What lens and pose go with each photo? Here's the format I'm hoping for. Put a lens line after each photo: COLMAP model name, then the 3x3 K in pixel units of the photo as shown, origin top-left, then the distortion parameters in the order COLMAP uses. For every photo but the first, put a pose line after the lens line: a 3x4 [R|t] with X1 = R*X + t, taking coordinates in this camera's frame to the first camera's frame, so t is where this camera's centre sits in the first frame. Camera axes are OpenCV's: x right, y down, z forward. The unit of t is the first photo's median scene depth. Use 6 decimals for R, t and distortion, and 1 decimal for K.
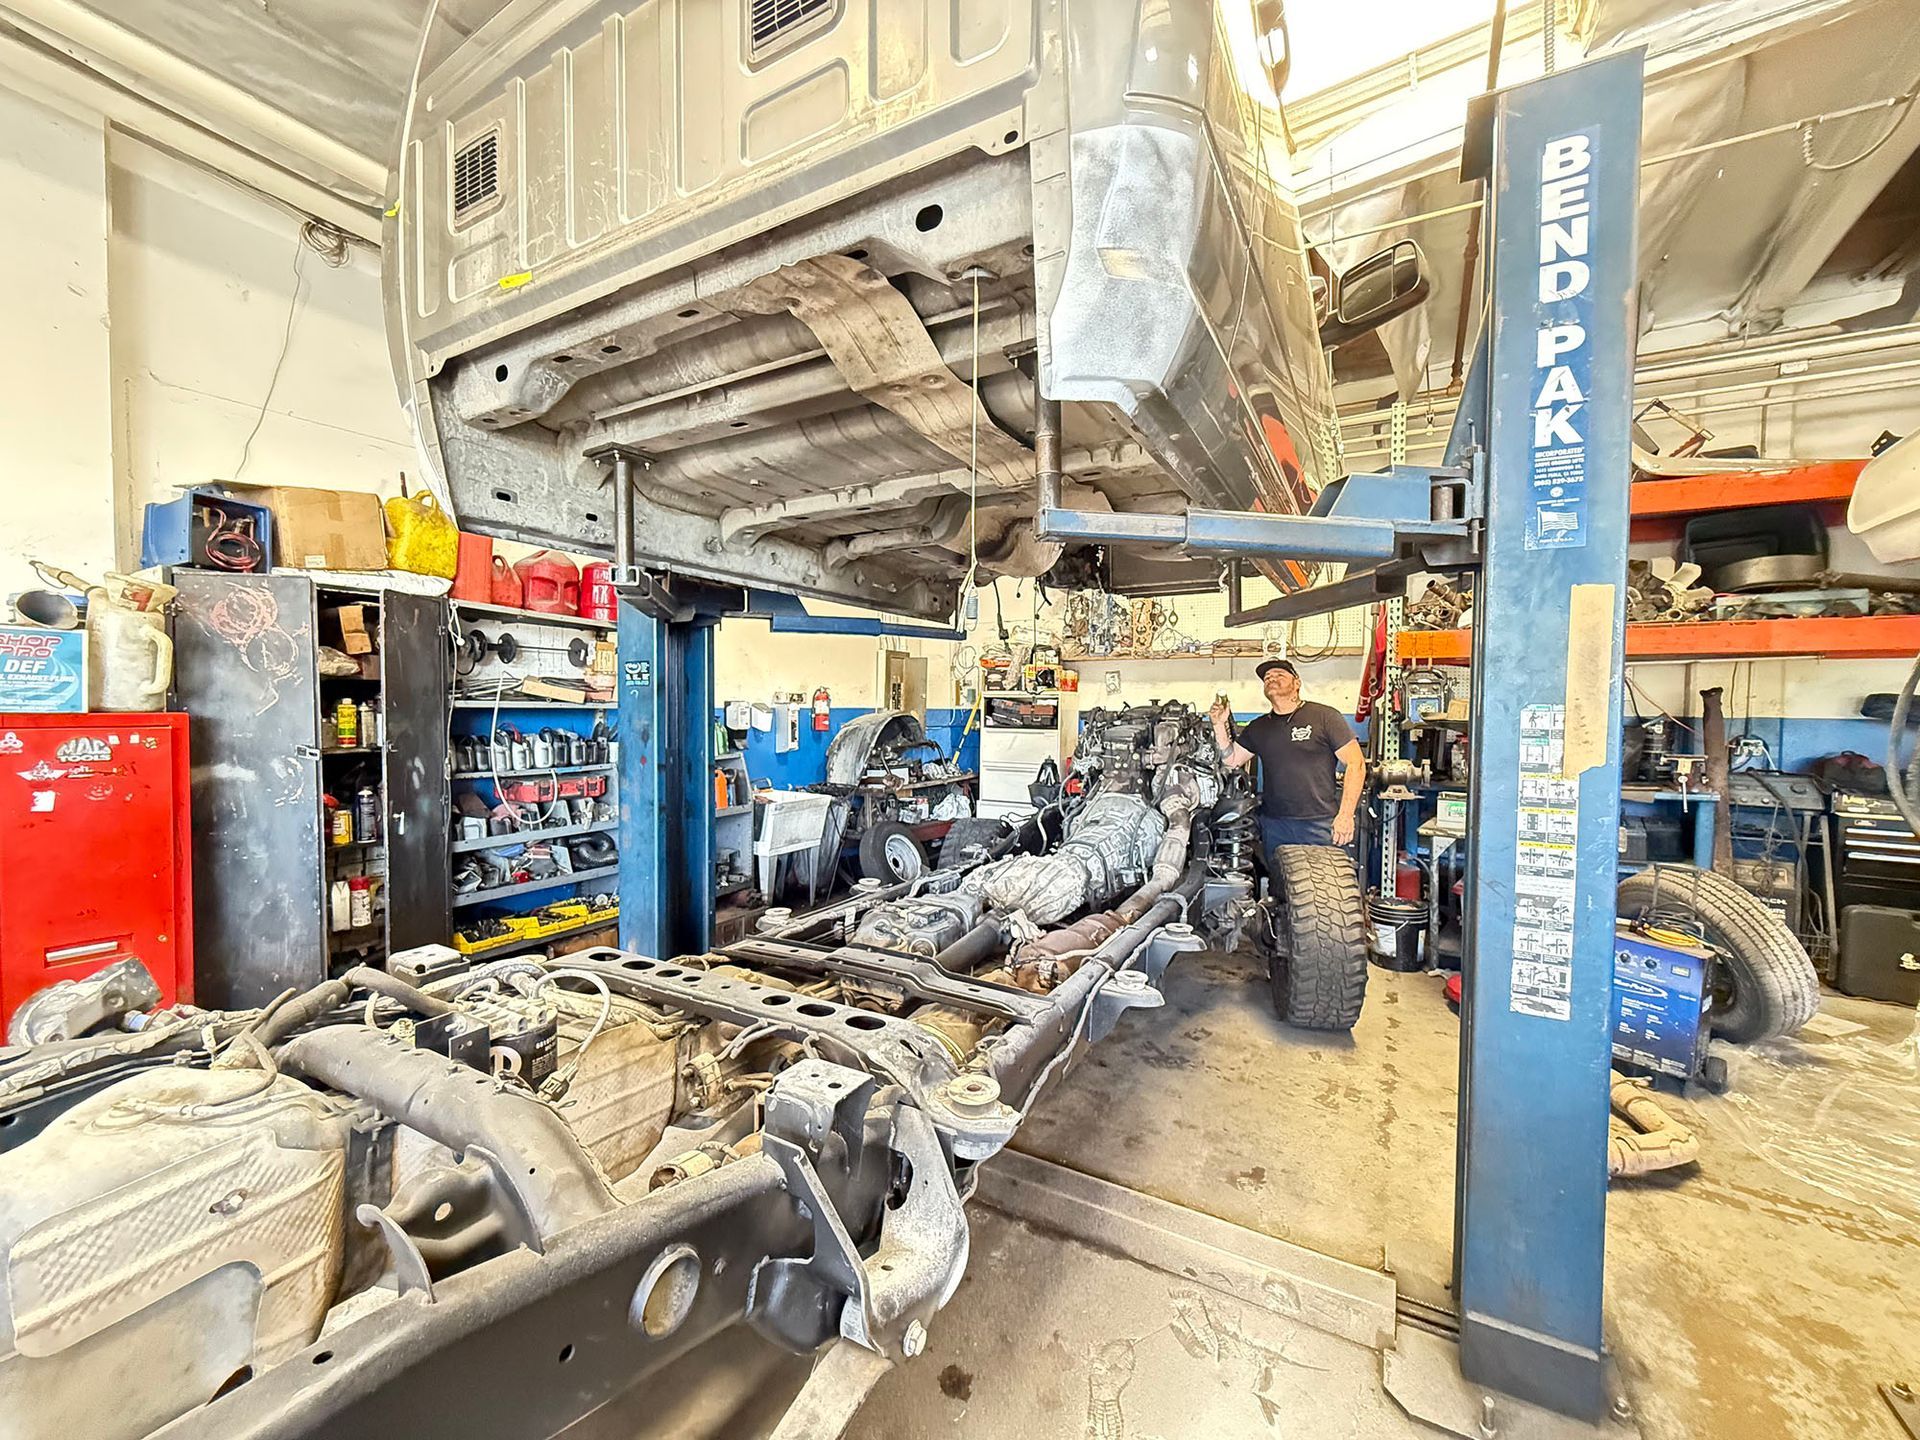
lens RADIAL K [[754.0, 0, 964.9], [0, 754.0, 725.1], [0, 0, 1]] dist [-0.003108, 0.001095]
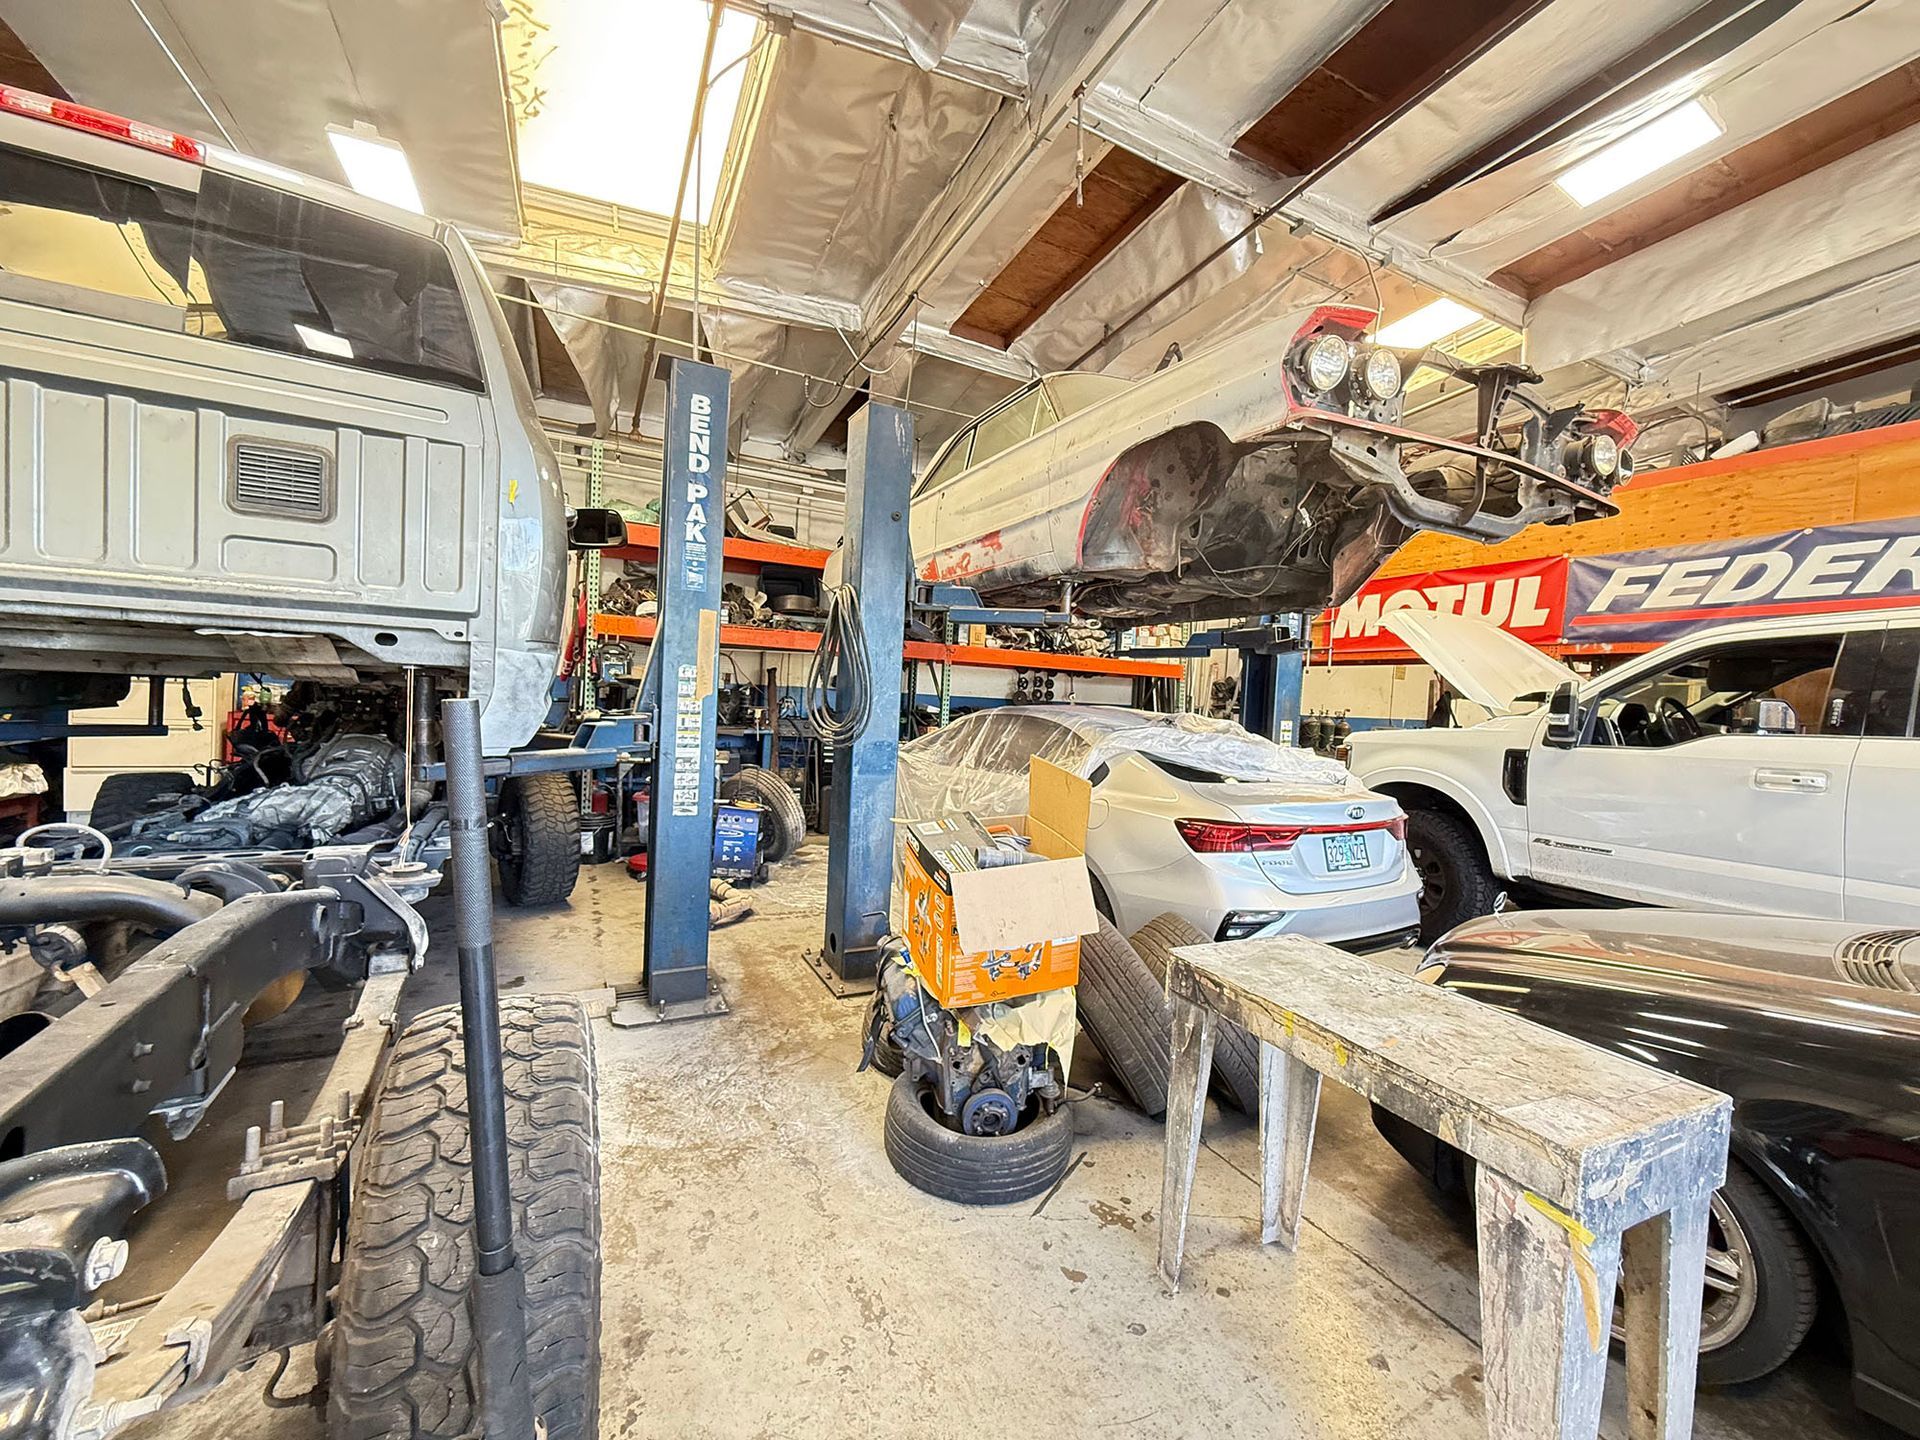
lens RADIAL K [[754.0, 0, 968.5], [0, 754.0, 722.3], [0, 0, 1]] dist [-0.003108, 0.001095]
pose [[0.528474, -0.009449, 0.848897, -0.242669], [-0.020792, 0.999494, 0.024069, 0.026210], [-0.848695, -0.030370, 0.528010, -0.312411]]
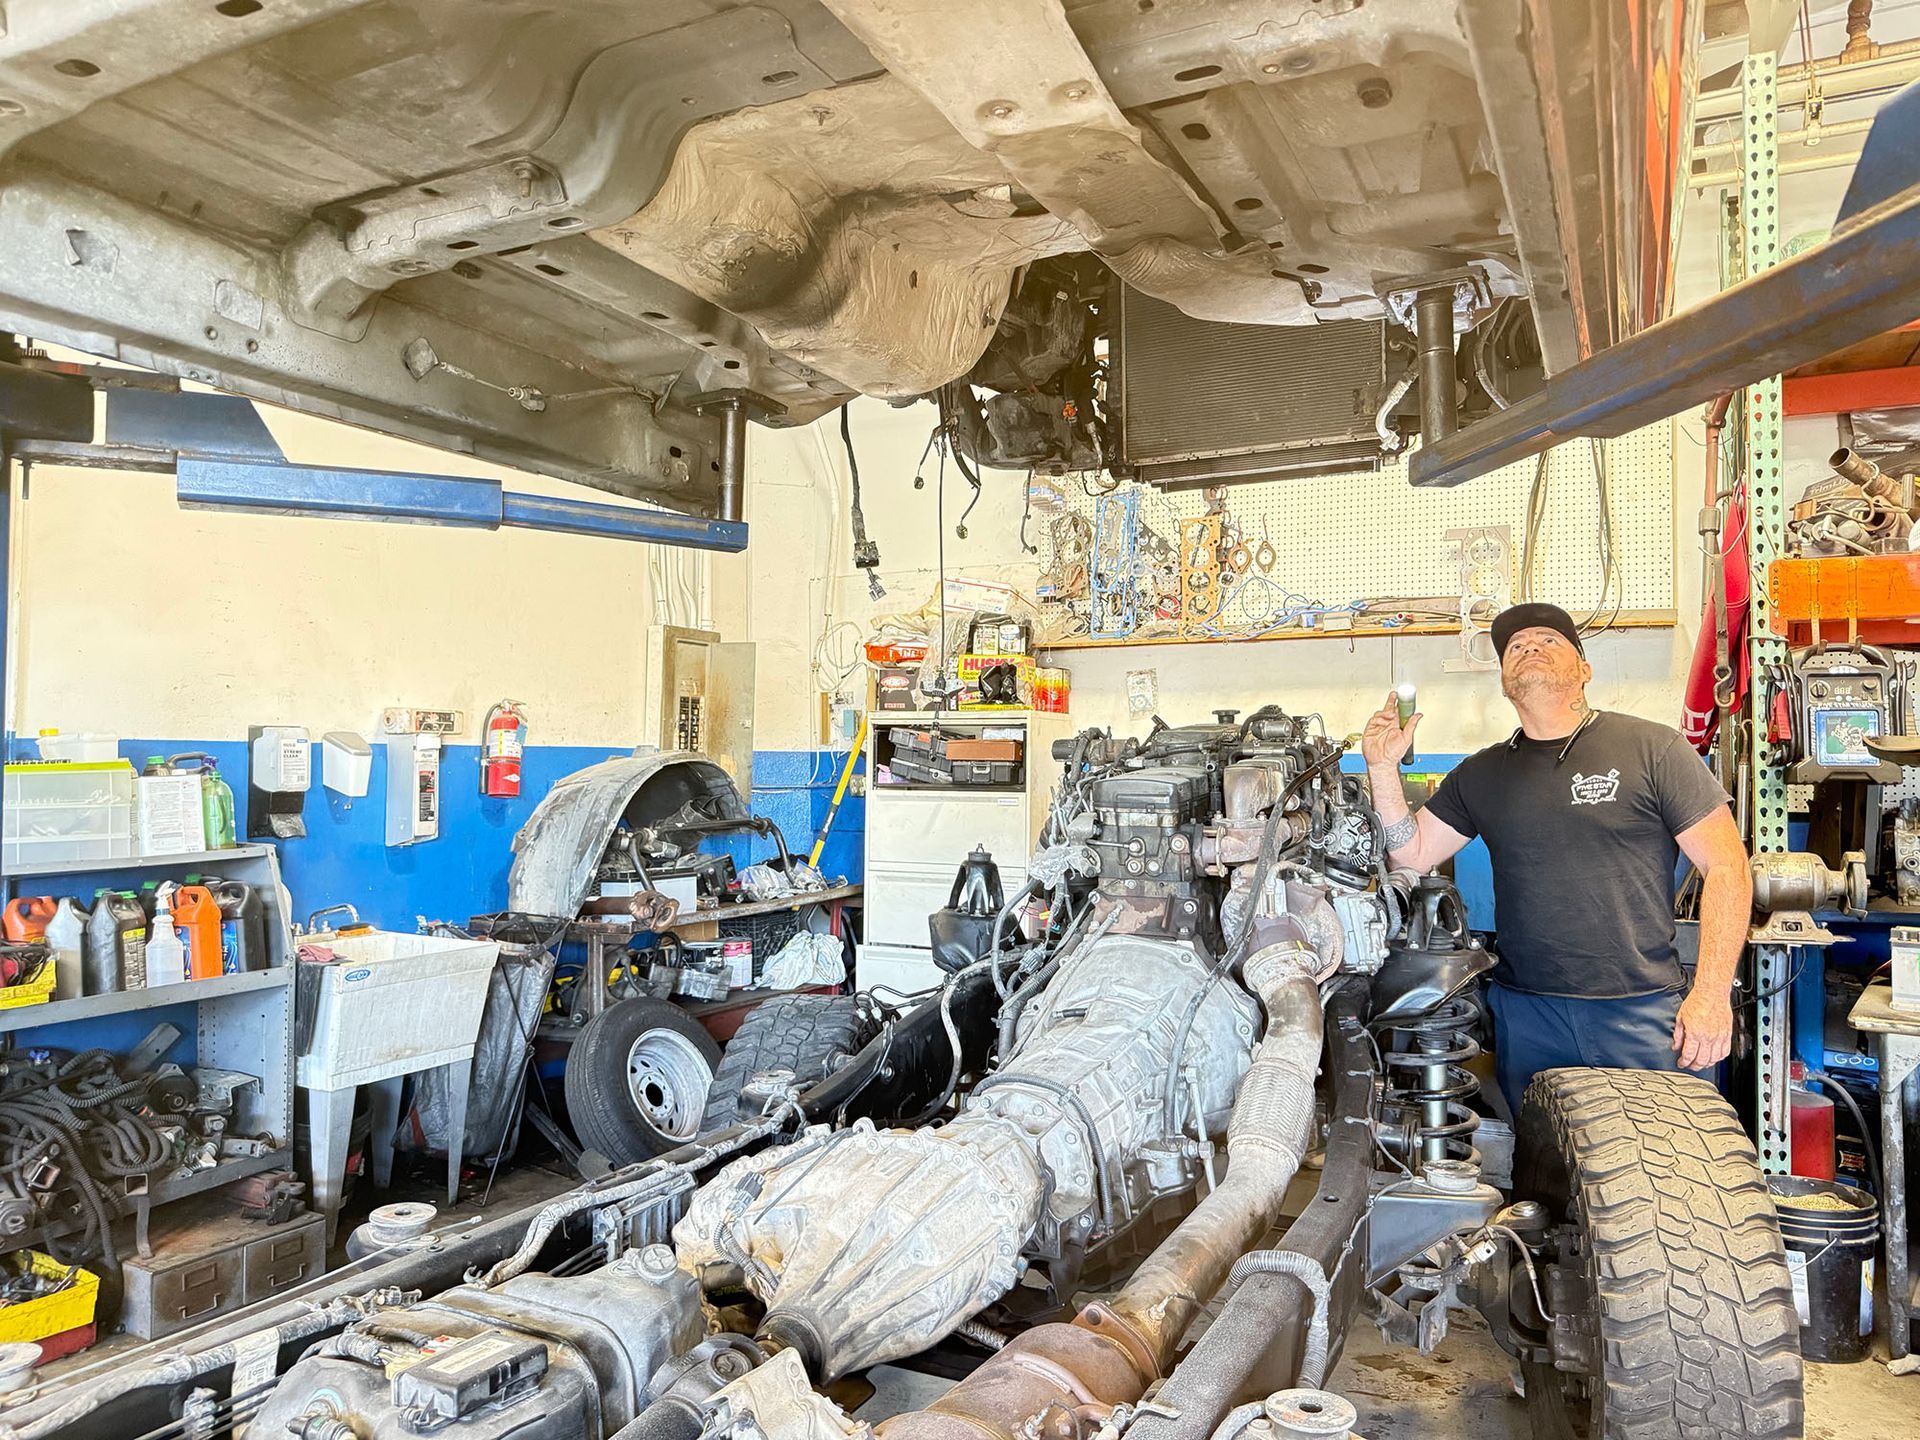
lens RADIAL K [[1369.7, 0, 949.5], [0, 1369.7, 714.0], [0, 0, 1]] dist [0.010896, -0.014927]
pose [[0.999102, -0.000774, 0.042357, 0.071200], [0.003345, 0.998153, -0.060660, 0.015153], [-0.042232, 0.060747, 0.997259, 0.269493]]
